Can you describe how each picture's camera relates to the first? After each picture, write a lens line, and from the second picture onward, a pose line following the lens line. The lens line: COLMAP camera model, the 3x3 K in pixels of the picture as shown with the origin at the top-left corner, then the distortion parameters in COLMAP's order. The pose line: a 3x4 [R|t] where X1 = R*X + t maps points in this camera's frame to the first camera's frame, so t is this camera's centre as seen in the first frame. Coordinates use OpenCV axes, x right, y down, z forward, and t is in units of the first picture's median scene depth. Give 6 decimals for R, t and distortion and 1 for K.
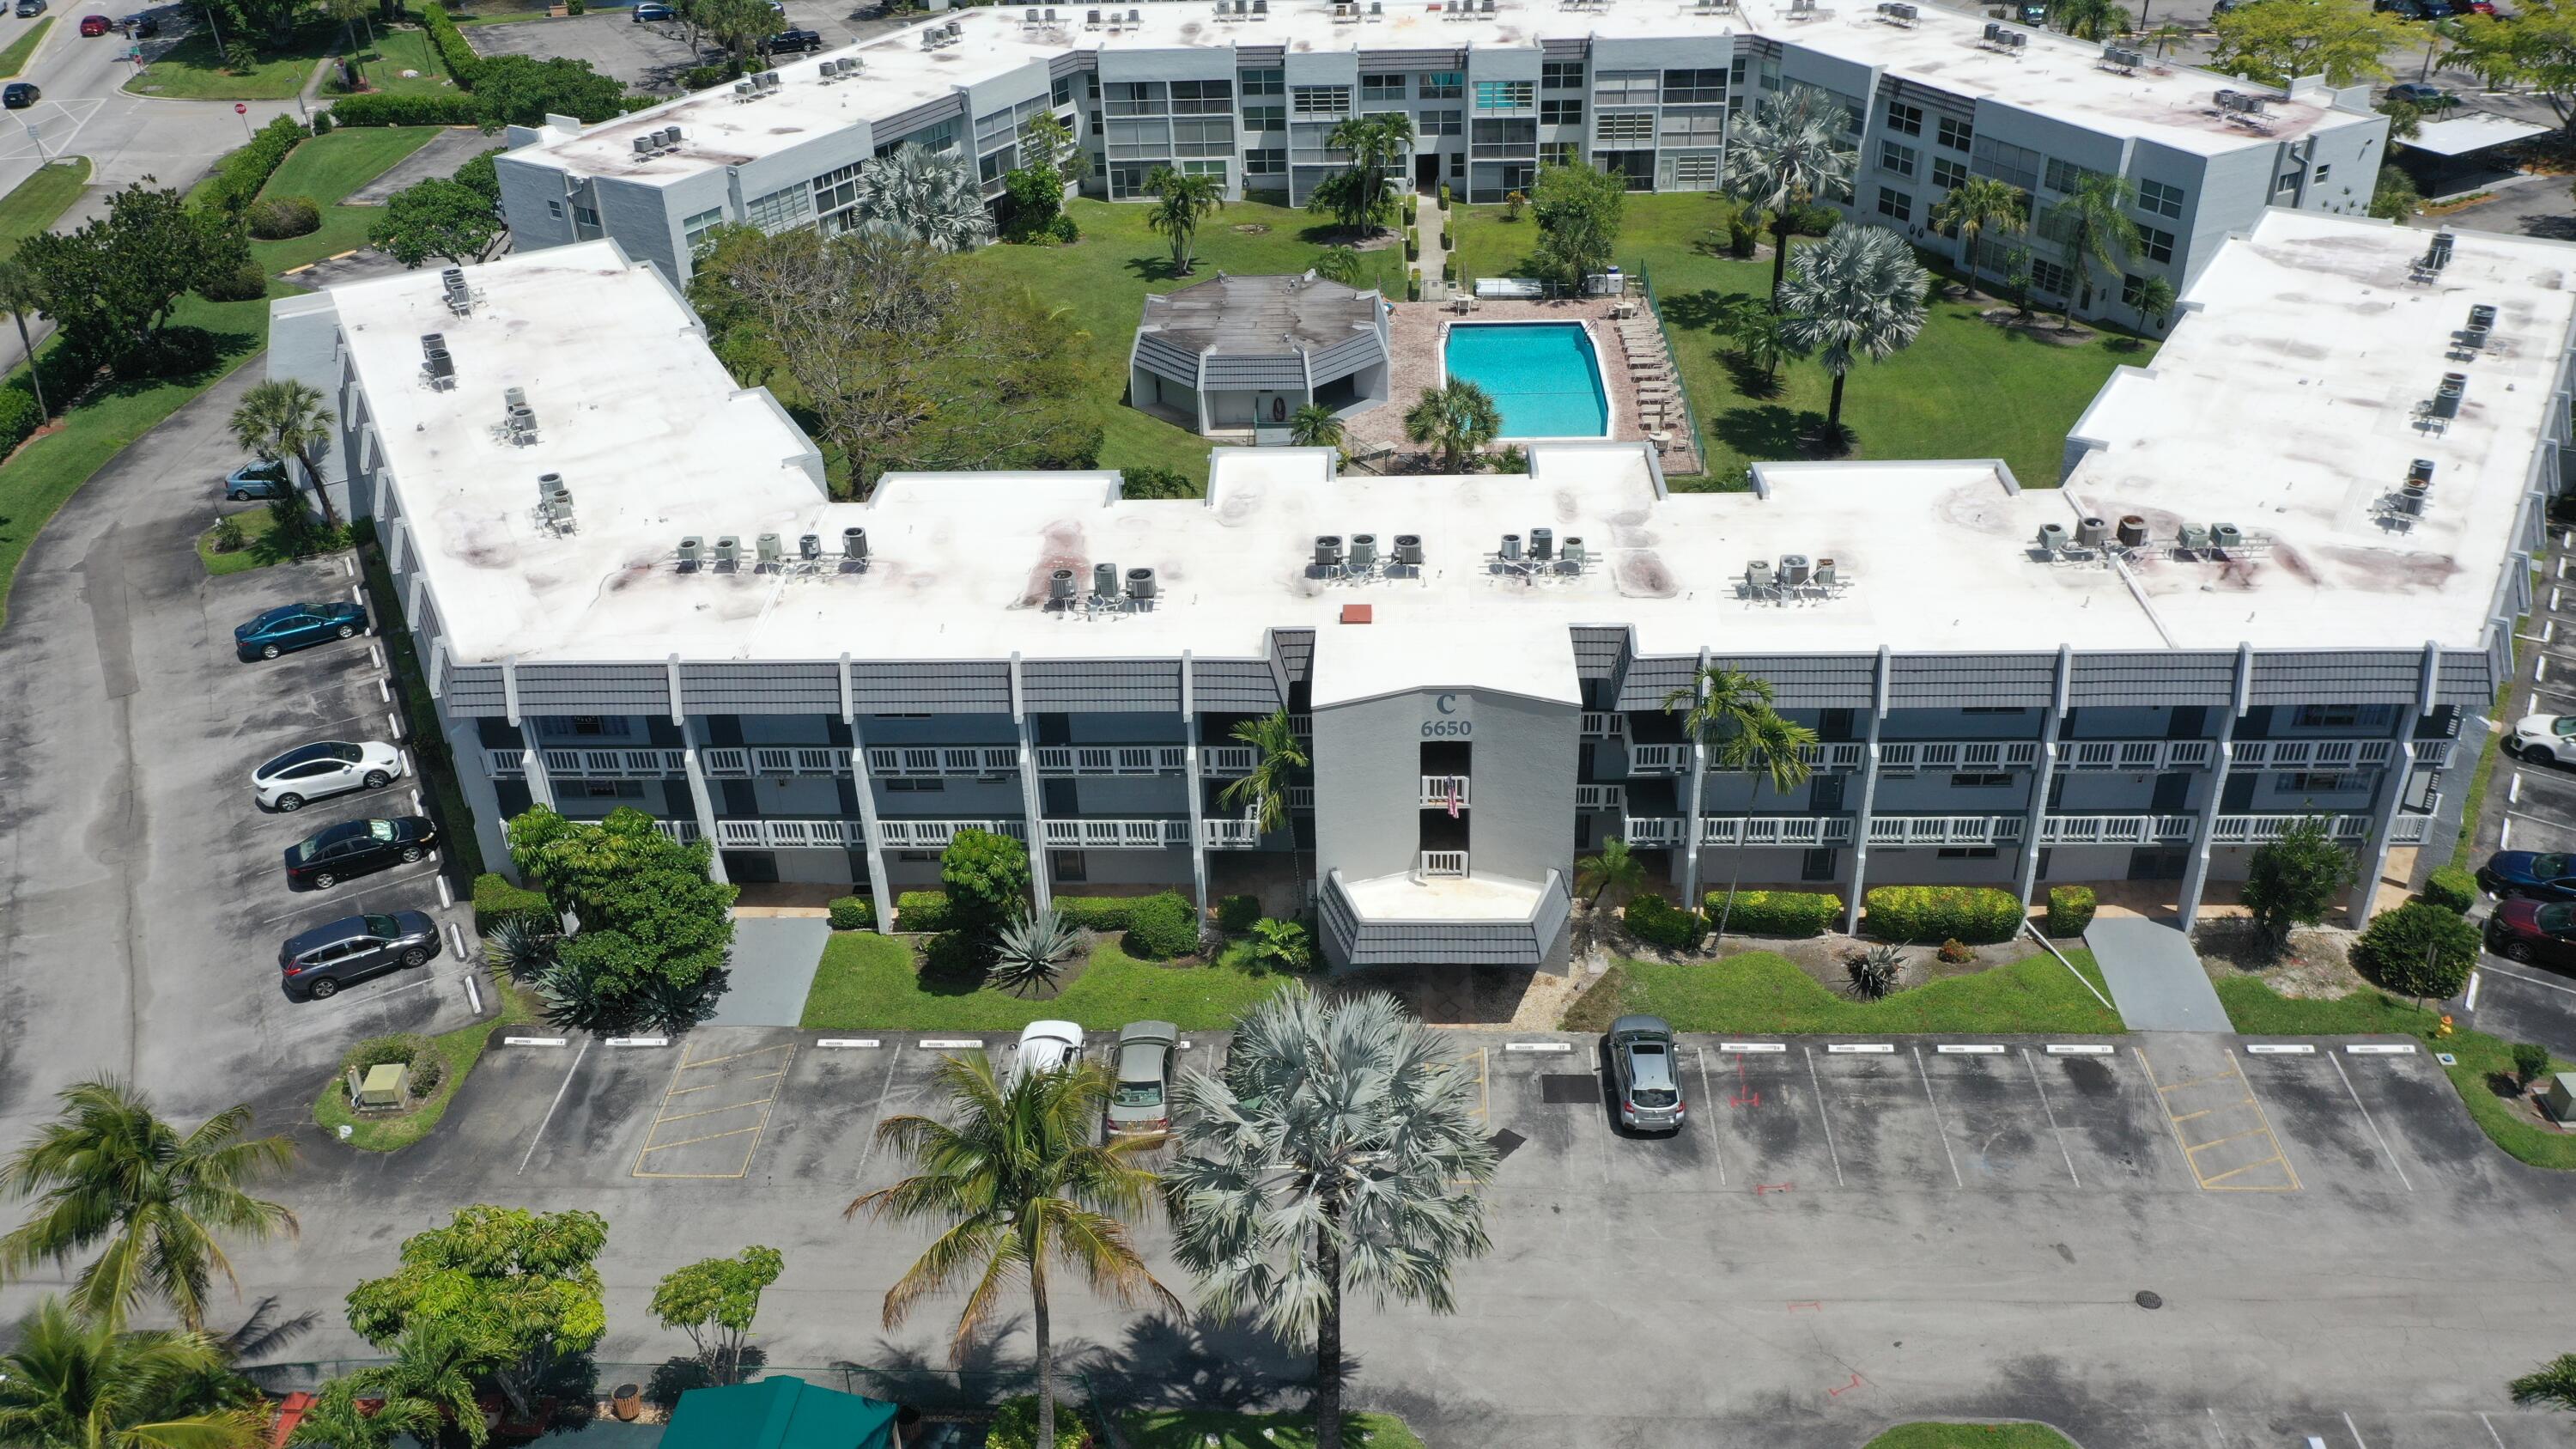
lens RADIAL K [[2015.7, 0, 1288.0], [0, 2015.7, 724.5], [0, 0, 1]] dist [0.004470, 0.009778]
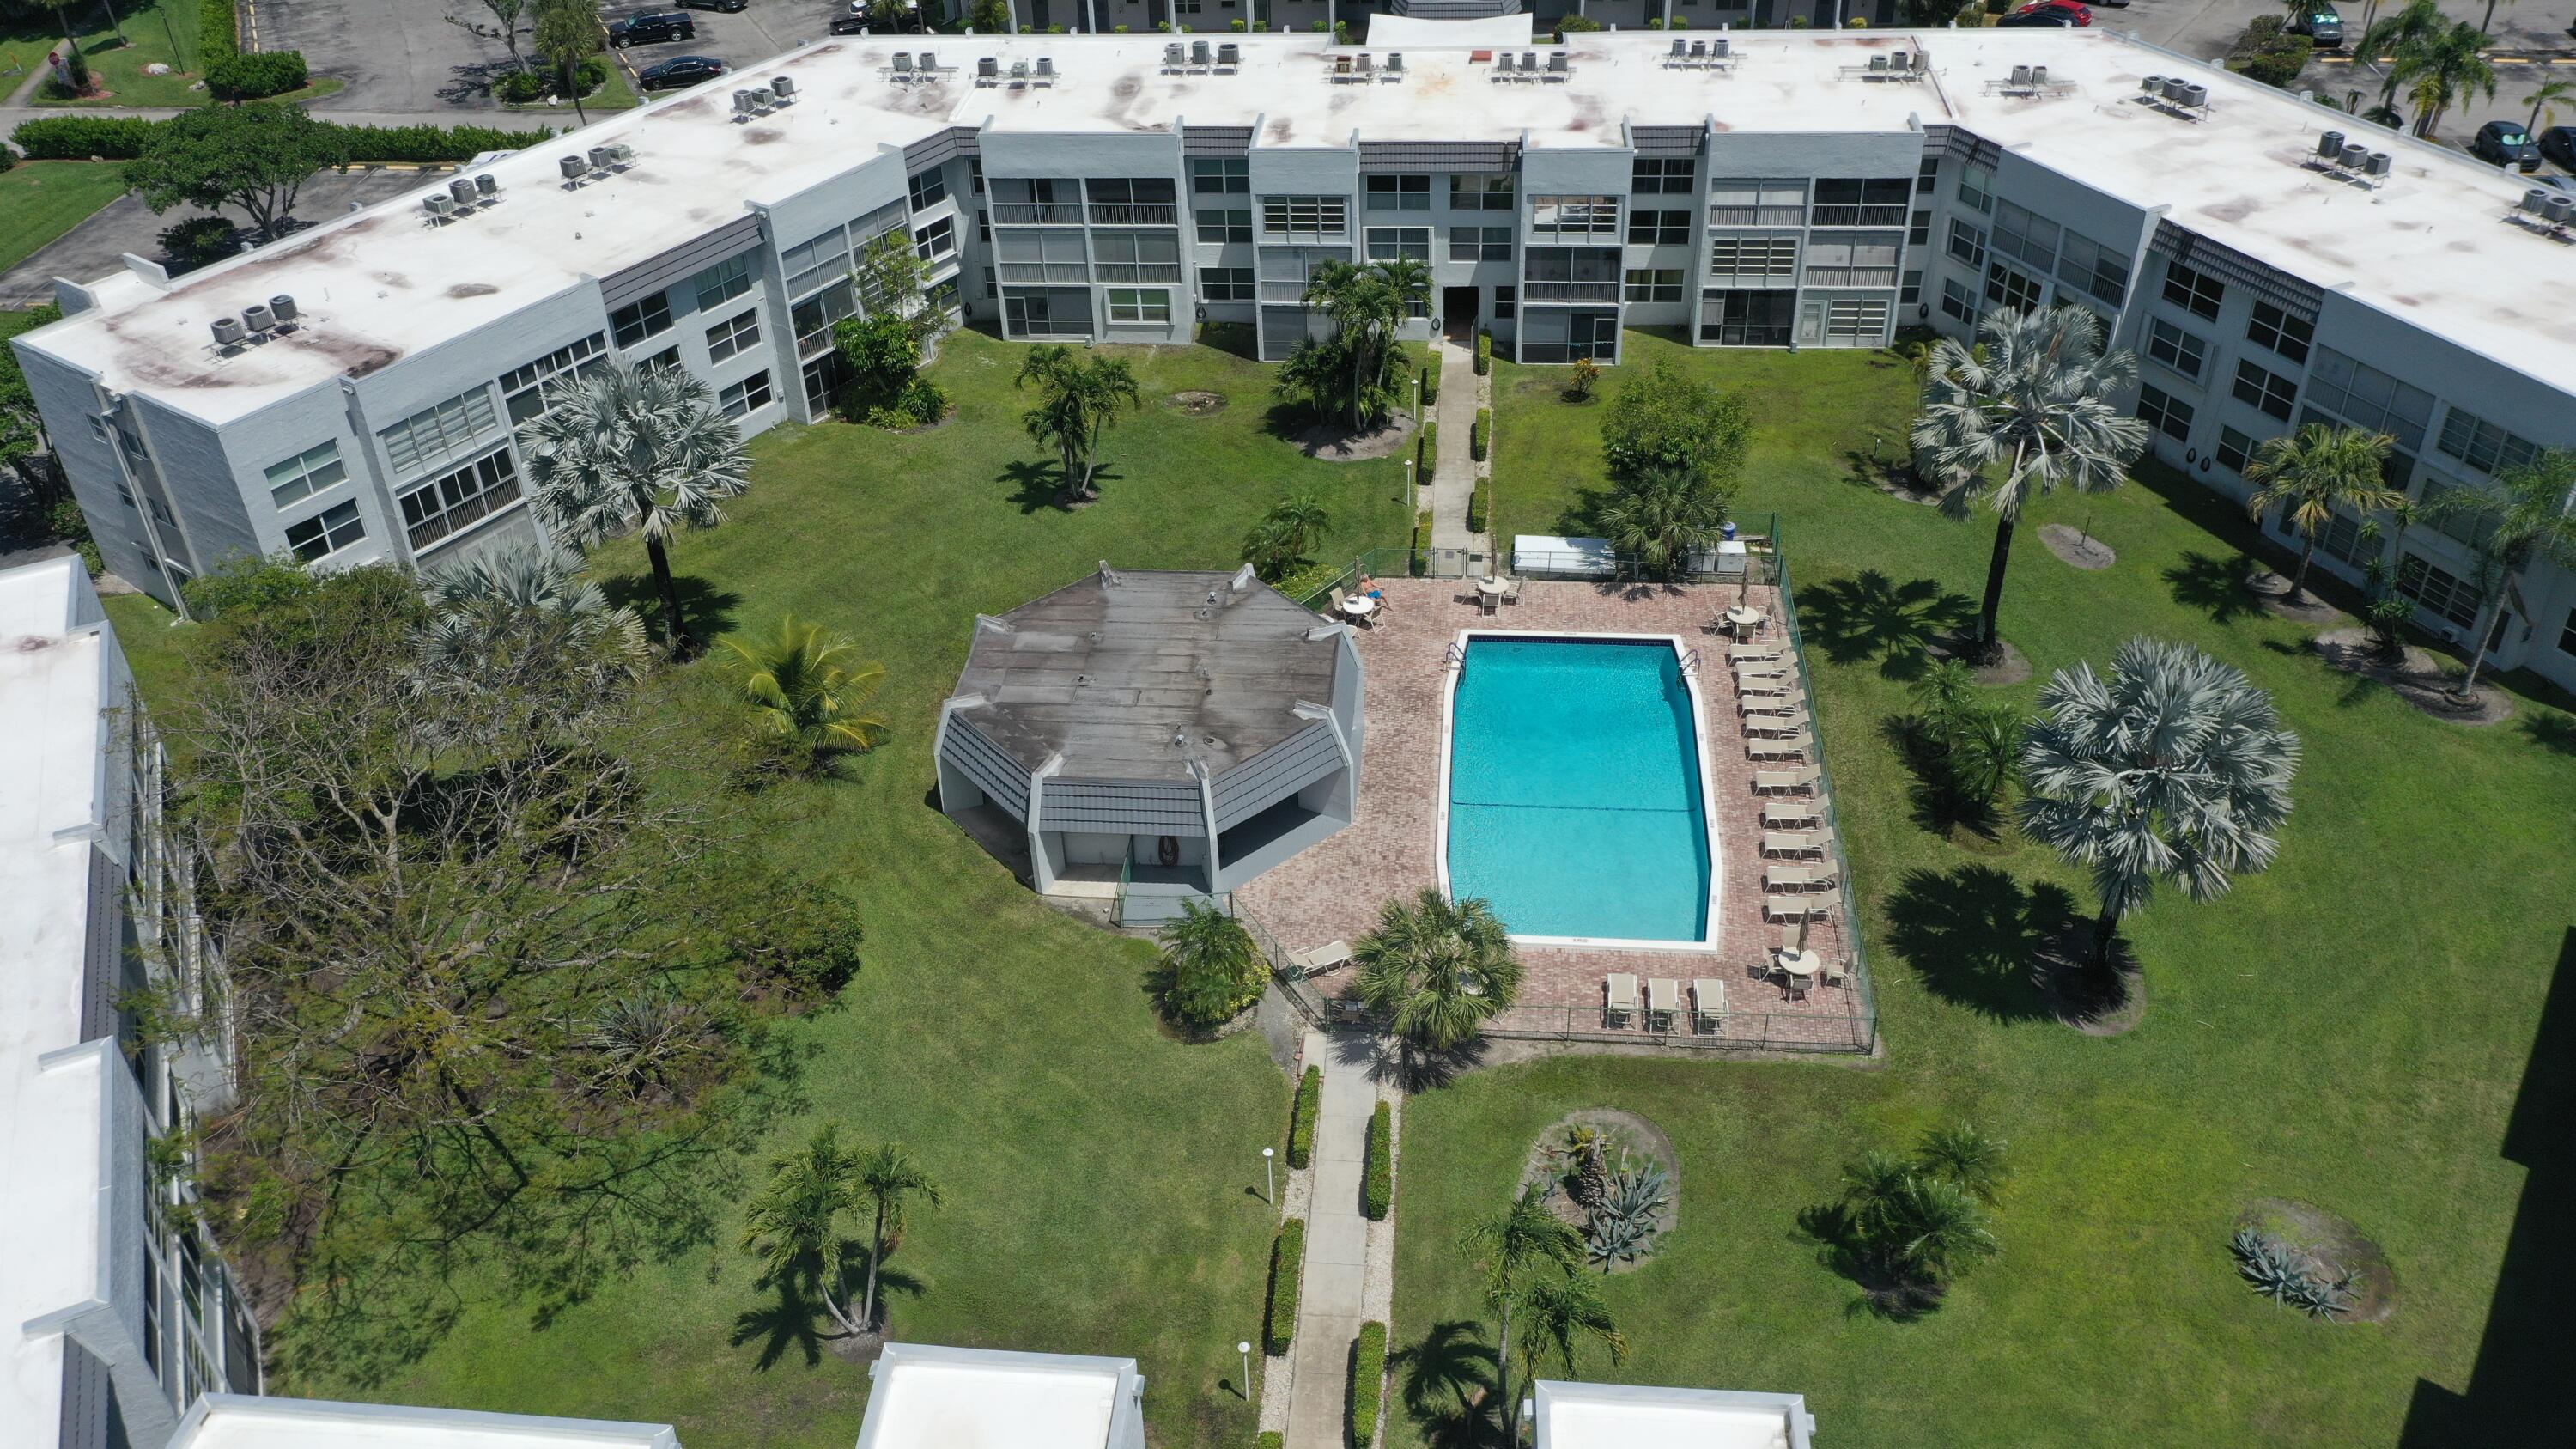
lens RADIAL K [[2015.7, 0, 1288.0], [0, 2015.7, 724.5], [0, 0, 1]] dist [0.004470, 0.009778]
pose [[0.998752, 0.028120, -0.041282, 0.044412], [-0.024946, 0.996835, 0.075478, -0.190912], [0.043274, -0.074354, 0.996293, 0.313544]]
